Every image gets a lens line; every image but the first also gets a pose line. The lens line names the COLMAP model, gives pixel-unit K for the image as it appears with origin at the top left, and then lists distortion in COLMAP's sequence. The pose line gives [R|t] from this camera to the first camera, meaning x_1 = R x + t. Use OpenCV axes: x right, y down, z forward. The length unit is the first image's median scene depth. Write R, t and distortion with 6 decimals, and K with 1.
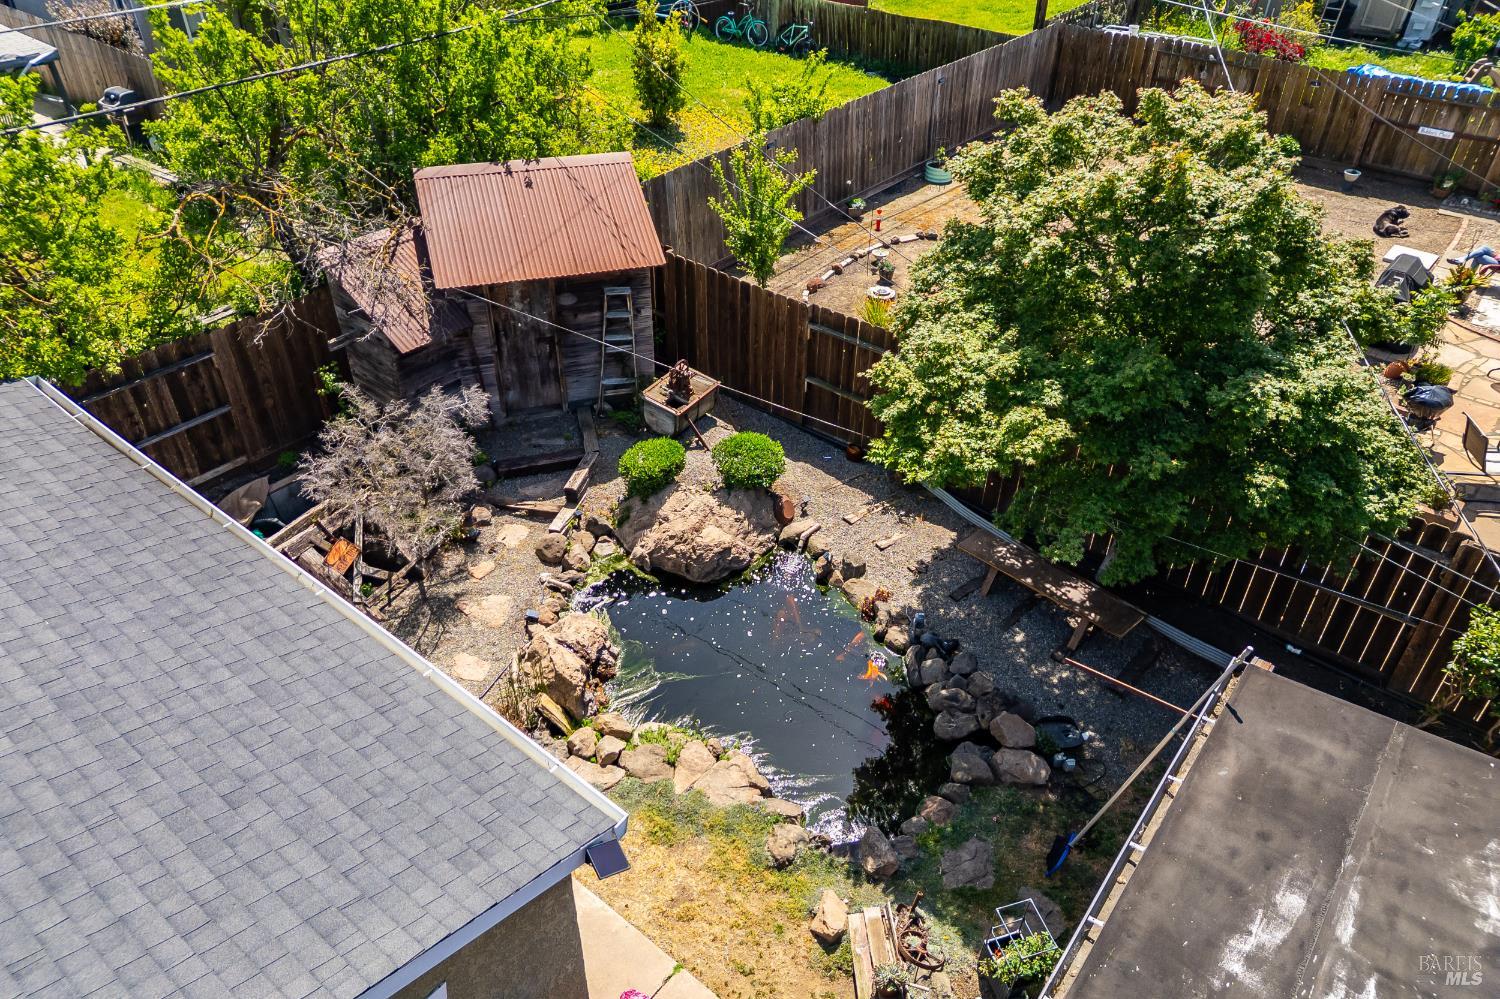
lens RADIAL K [[1042.3, 0, 745.5], [0, 1042.3, 494.1], [0, 0, 1]] dist [0.054144, -0.044584]
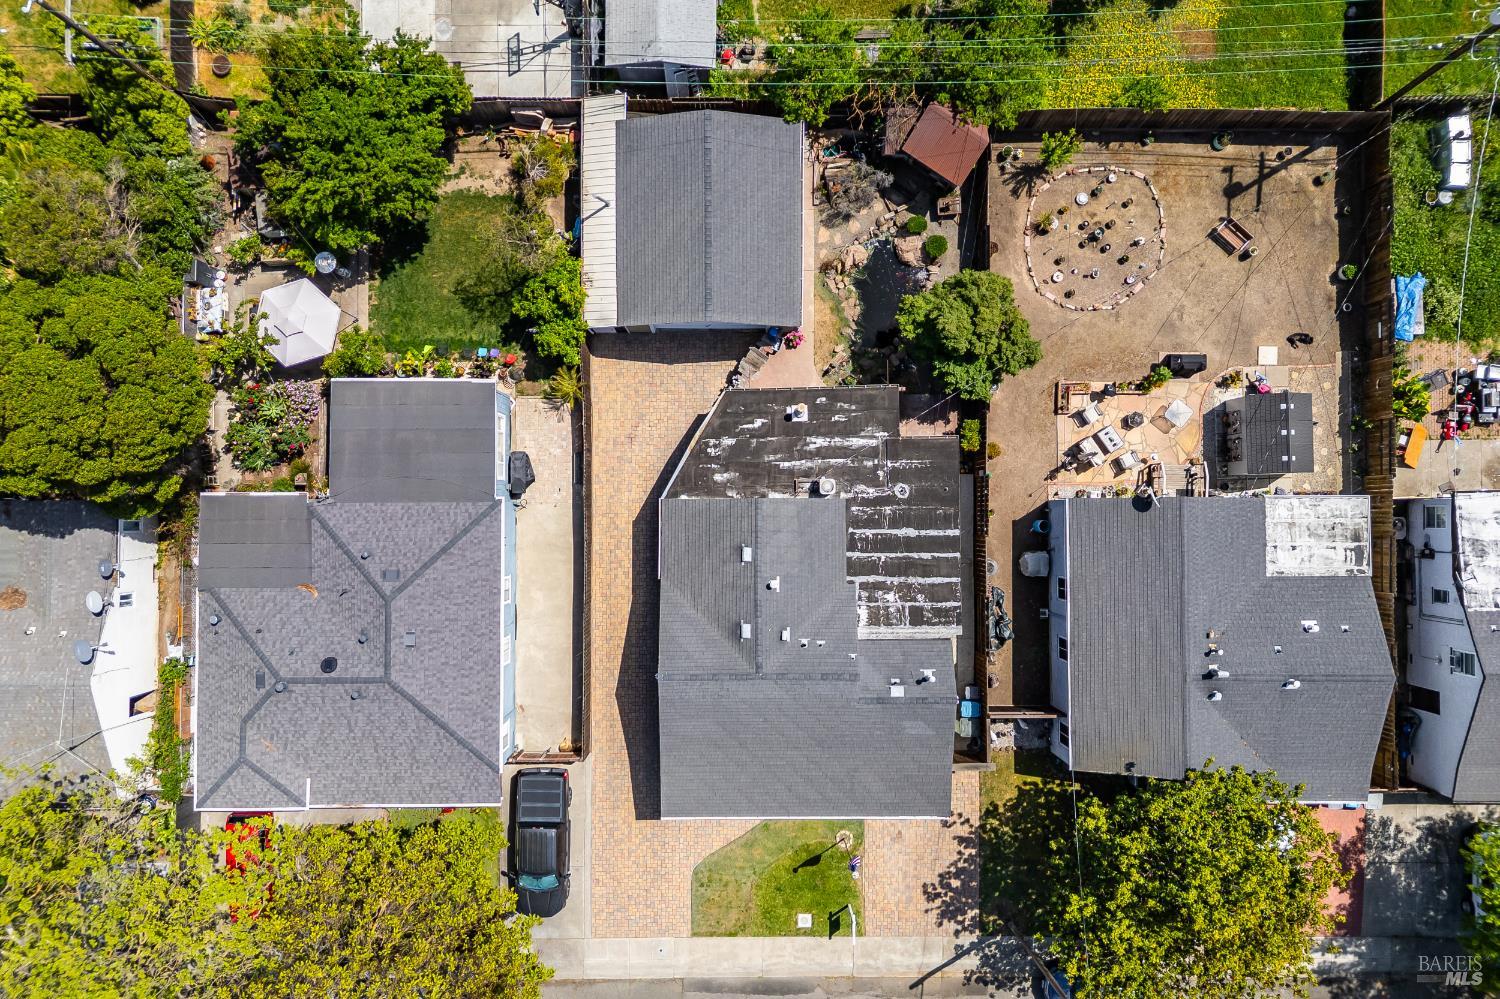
lens RADIAL K [[1042.3, 0, 745.5], [0, 1042.3, 494.1], [0, 0, 1]] dist [0.054144, -0.044584]
pose [[0.631737, 0.774972, -0.018060, 0.302516], [-0.435132, 0.373796, 0.819107, -2.269866], [0.641536, -0.509602, 0.573356, -1.776383]]
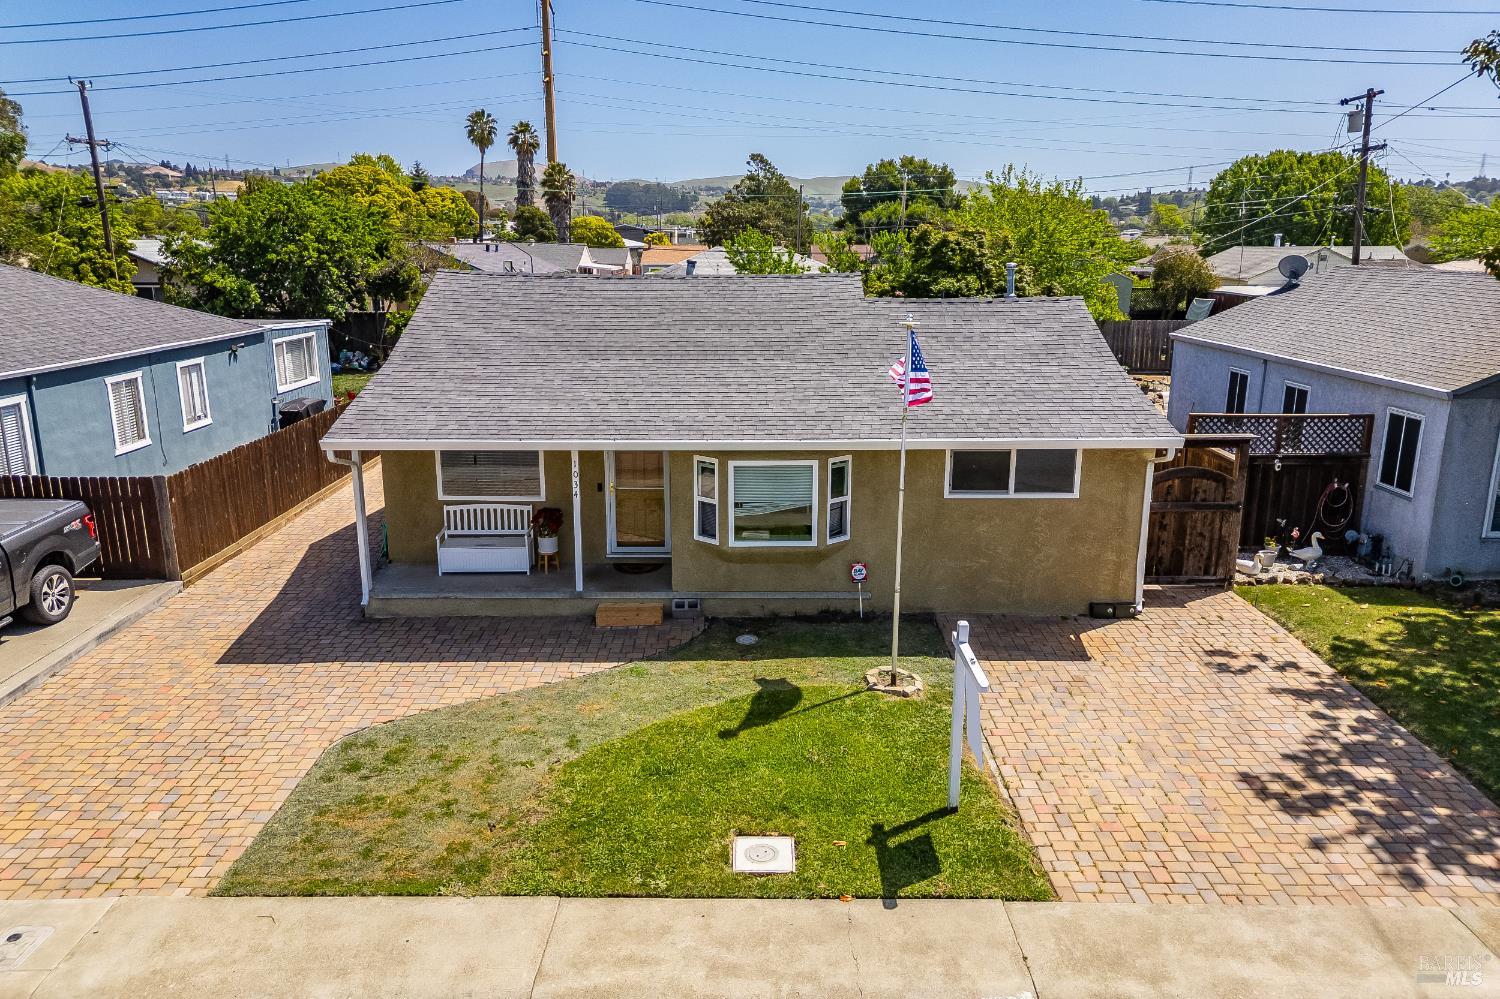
lens RADIAL K [[1042.3, 0, 745.5], [0, 1042.3, 494.1], [0, 0, 1]] dist [0.054144, -0.044584]
pose [[0.627622, 0.185300, -0.756144, 1.971405], [-0.441032, 0.885005, -0.149191, 0.908359], [0.641546, 0.427119, 0.637172, -0.979429]]
